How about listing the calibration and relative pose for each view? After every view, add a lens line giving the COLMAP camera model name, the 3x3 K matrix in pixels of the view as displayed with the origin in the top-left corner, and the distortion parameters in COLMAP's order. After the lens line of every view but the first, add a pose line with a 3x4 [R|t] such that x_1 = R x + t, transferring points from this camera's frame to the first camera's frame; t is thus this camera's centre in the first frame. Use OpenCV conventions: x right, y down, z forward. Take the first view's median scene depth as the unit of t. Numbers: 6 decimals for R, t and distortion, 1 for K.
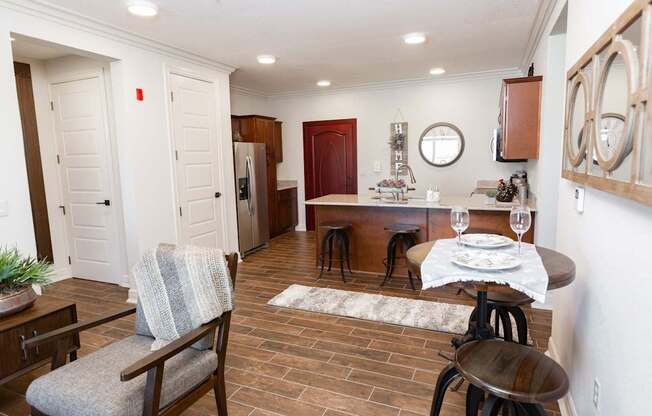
lens RADIAL K [[366.5, 0, 326.2], [0, 366.5, 203.3], [0, 0, 1]] dist [-0.000945, 0.000144]
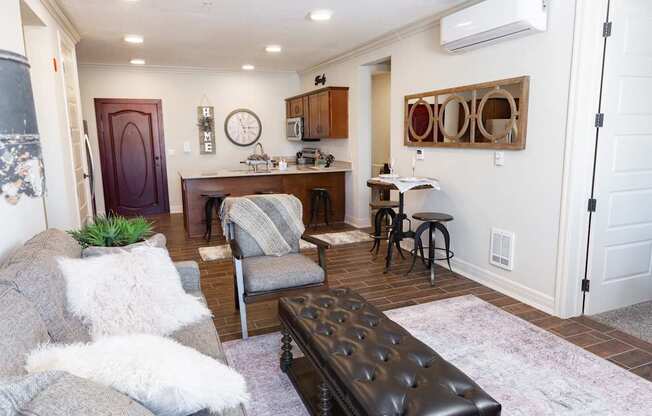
lens RADIAL K [[412.7, 0, 325.8], [0, 412.7, 209.4], [0, 0, 1]] dist [0.000661, -0.000218]
pose [[0.661735, -0.124498, 0.739329, -0.527703], [0.097210, 0.992040, 0.080045, 0.023523], [-0.743409, 0.018901, 0.668570, -0.096344]]
